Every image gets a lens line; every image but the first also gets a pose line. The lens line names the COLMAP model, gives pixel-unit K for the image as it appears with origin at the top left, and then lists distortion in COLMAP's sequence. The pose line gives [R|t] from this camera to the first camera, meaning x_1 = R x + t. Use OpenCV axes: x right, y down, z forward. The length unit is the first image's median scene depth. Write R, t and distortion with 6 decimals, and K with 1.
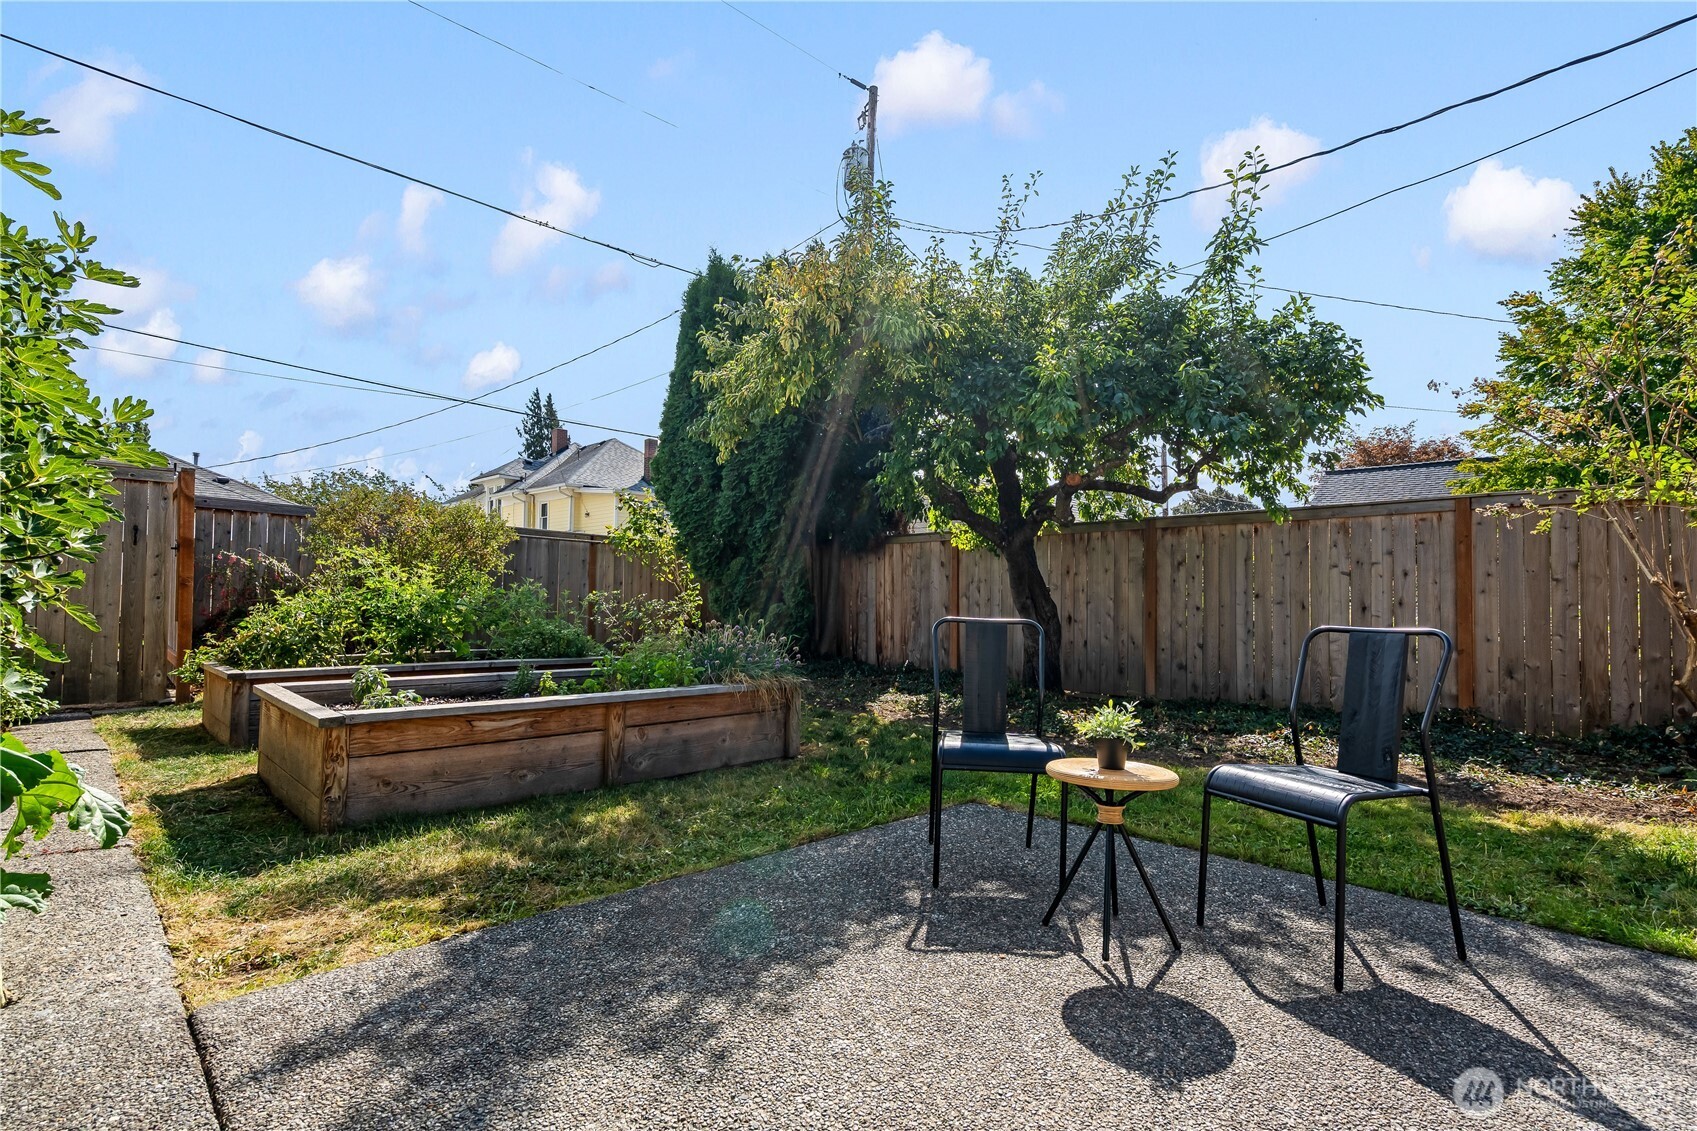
lens RADIAL K [[772.8, 0, 843.1], [0, 772.8, 562.9], [0, 0, 1]] dist [-0.004830, 0.001069]
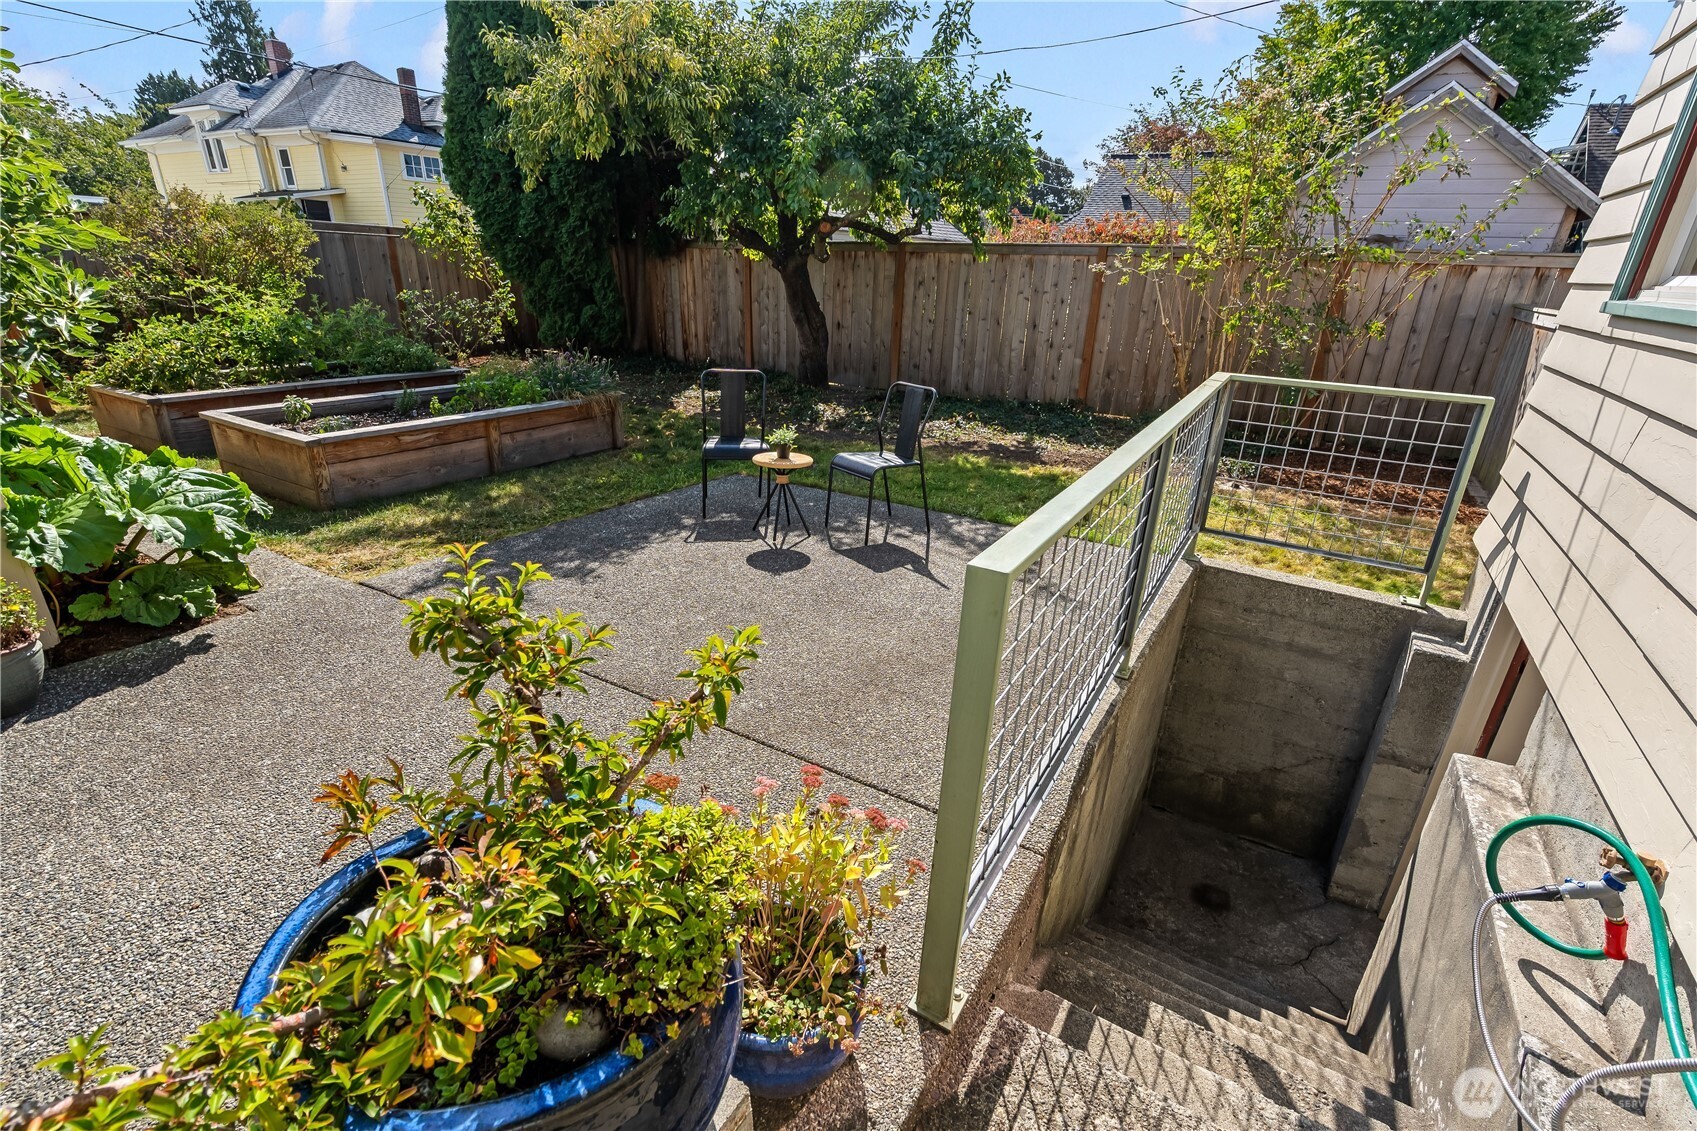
lens RADIAL K [[772.8, 0, 843.1], [0, 772.8, 562.9], [0, 0, 1]] dist [-0.004830, 0.001069]
pose [[0.974985, -0.066532, 0.212077, 0.016927], [-0.026188, 0.913119, 0.406852, -0.117969], [-0.220721, -0.402228, 0.888535, -0.361573]]
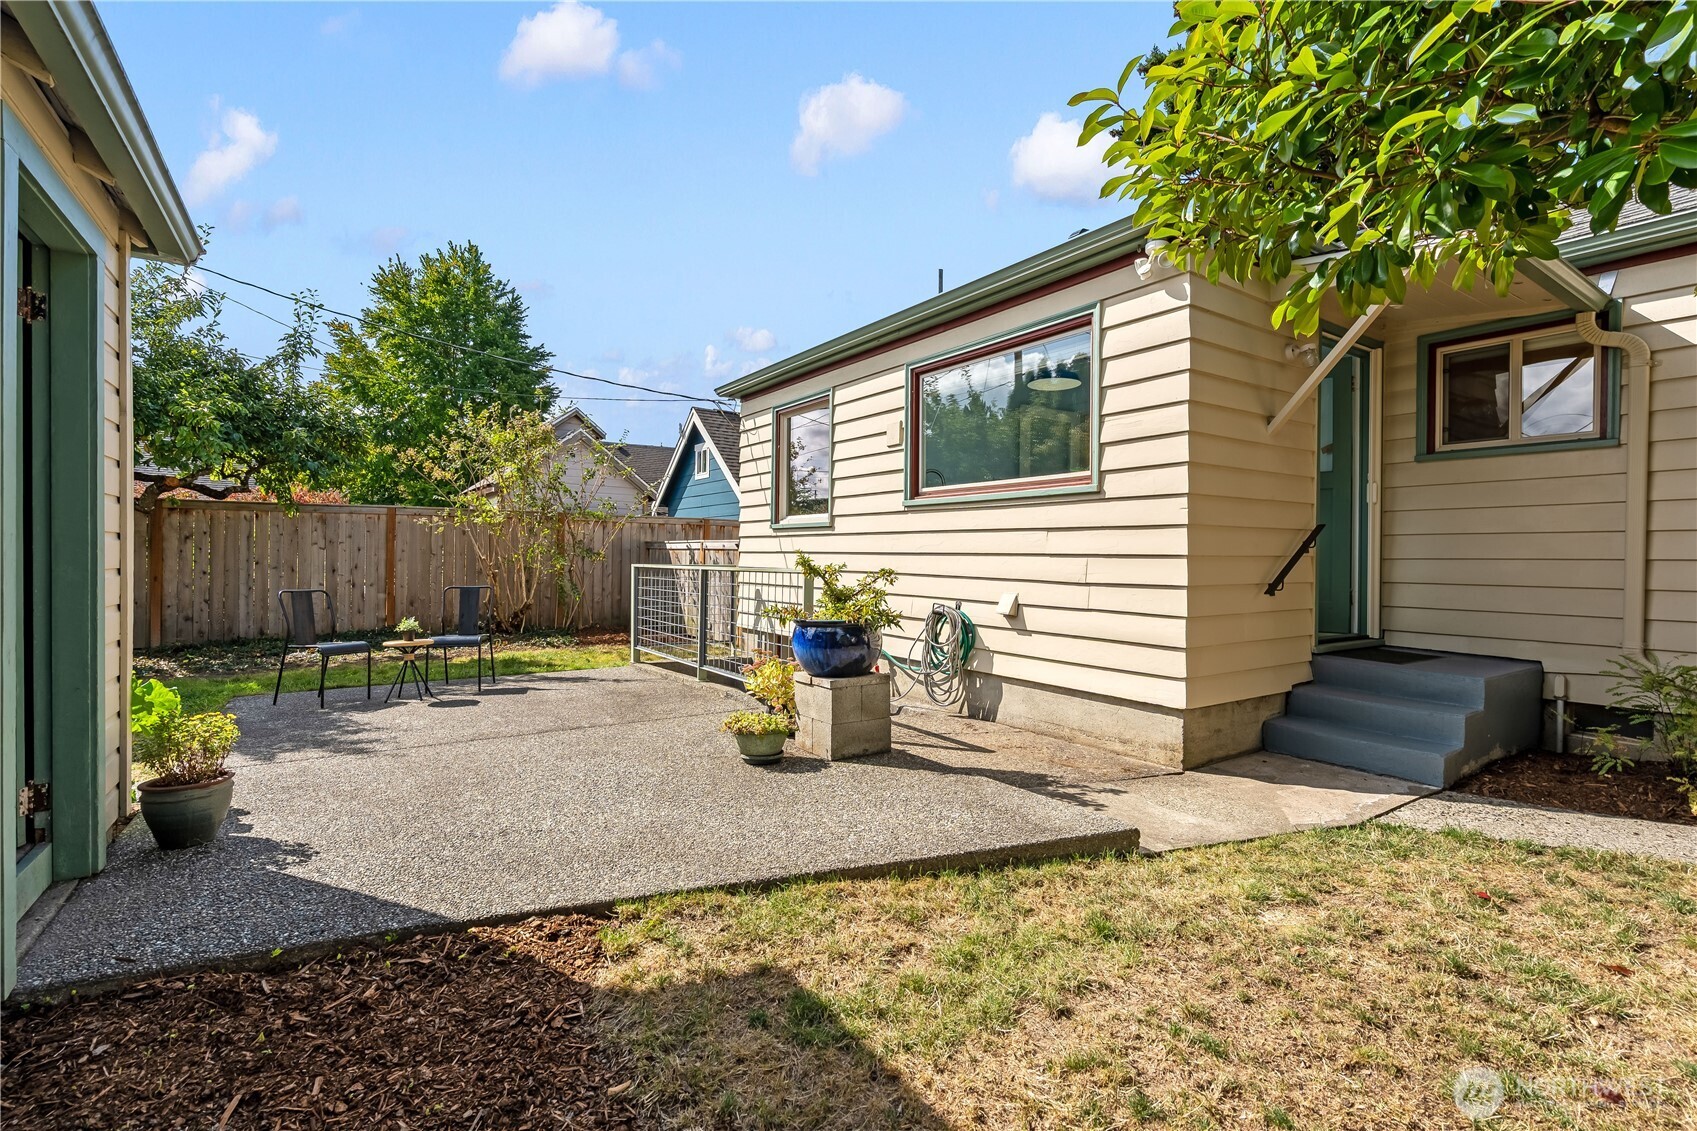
lens RADIAL K [[772.8, 0, 843.1], [0, 772.8, 562.9], [0, 0, 1]] dist [-0.004830, 0.001069]
pose [[0.198738, -0.019649, 0.979856, -0.751361], [-0.051438, 0.998212, 0.030450, -0.065851], [-0.978702, -0.056453, 0.197371, -0.388670]]
